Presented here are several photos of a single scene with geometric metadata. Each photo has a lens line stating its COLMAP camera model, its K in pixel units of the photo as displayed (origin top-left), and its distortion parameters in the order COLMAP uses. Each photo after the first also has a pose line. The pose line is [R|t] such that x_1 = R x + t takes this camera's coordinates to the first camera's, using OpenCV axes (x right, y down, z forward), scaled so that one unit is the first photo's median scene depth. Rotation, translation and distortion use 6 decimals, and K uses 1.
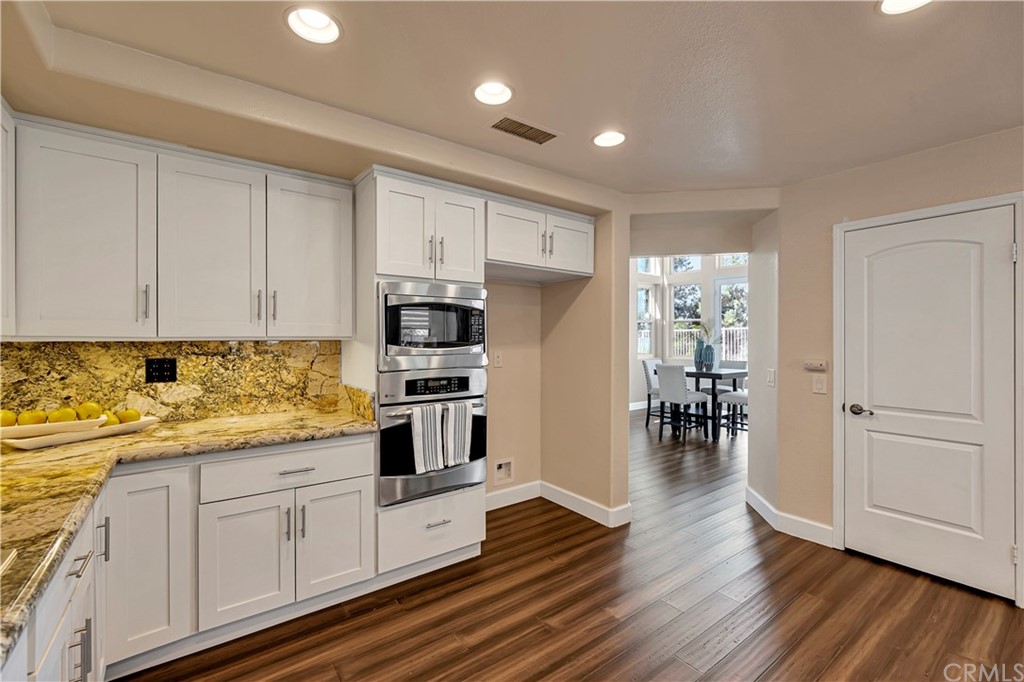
lens RADIAL K [[440.7, 0, 511.9], [0, 440.7, 343.1], [0, 0, 1]] dist [0.001320, 0.000994]
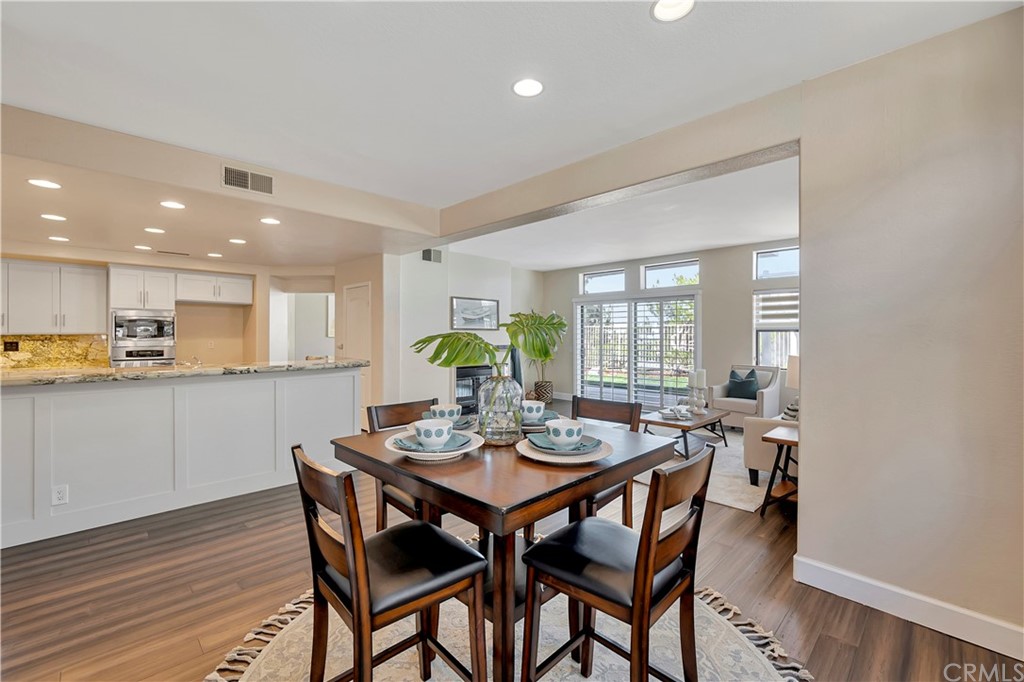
lens RADIAL K [[440.7, 0, 512.4], [0, 440.7, 338.8], [0, 0, 1]] dist [0.001320, 0.000994]
pose [[0.992449, 0.001702, 0.122646, 1.559618], [-0.000644, 0.999962, -0.008668, 0.036966], [-0.122657, 0.008523, 0.992413, -1.664514]]
